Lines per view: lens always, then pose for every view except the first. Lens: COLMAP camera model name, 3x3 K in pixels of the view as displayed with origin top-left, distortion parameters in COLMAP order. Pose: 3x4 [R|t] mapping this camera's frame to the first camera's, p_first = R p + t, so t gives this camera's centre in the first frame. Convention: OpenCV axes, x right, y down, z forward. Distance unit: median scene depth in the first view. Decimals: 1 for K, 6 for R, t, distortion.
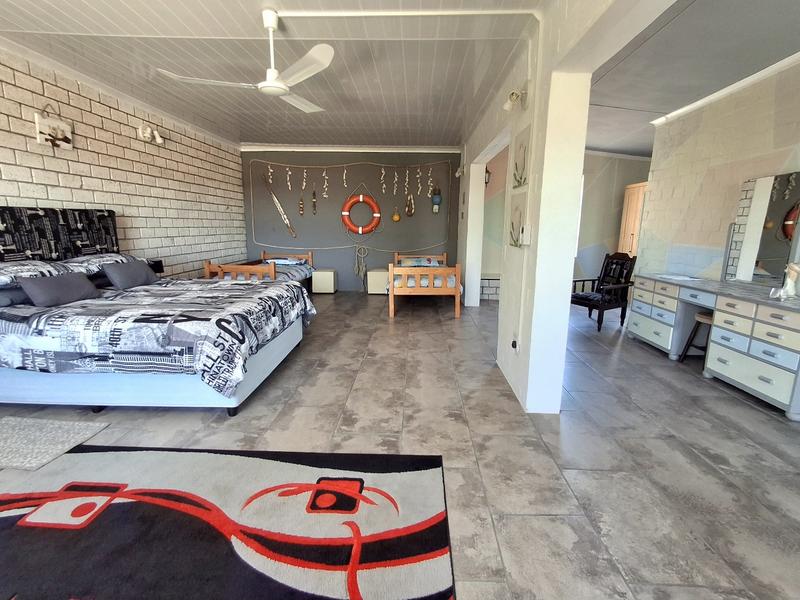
lens RADIAL K [[366.9, 0, 403.0], [0, 366.9, 297.6], [0, 0, 1]] dist [-0.000426, -0.000050]
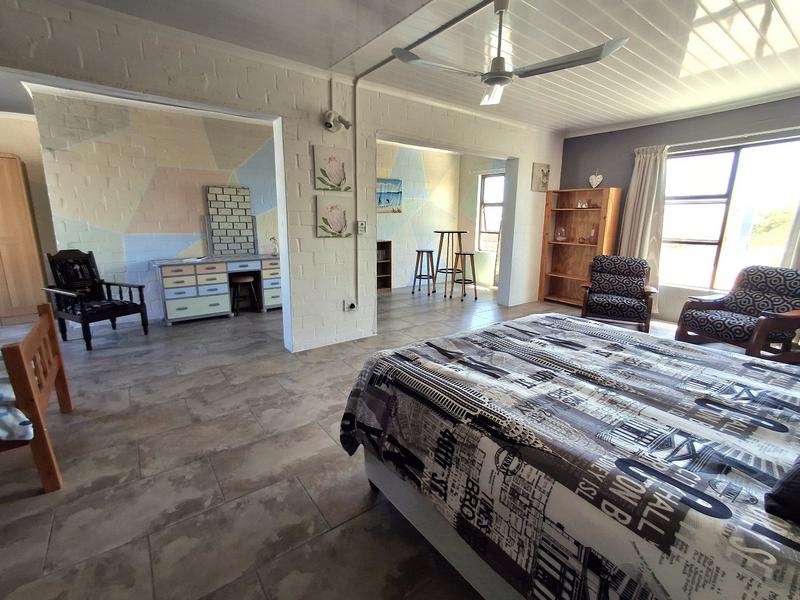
lens RADIAL K [[366.9, 0, 403.0], [0, 366.9, 297.6], [0, 0, 1]] dist [-0.000426, -0.000050]
pose [[-0.630707, -0.182511, 0.754254, -0.636279], [0.130083, 0.933332, 0.334618, -0.254297], [-0.765041, 0.309161, -0.564918, 1.191928]]
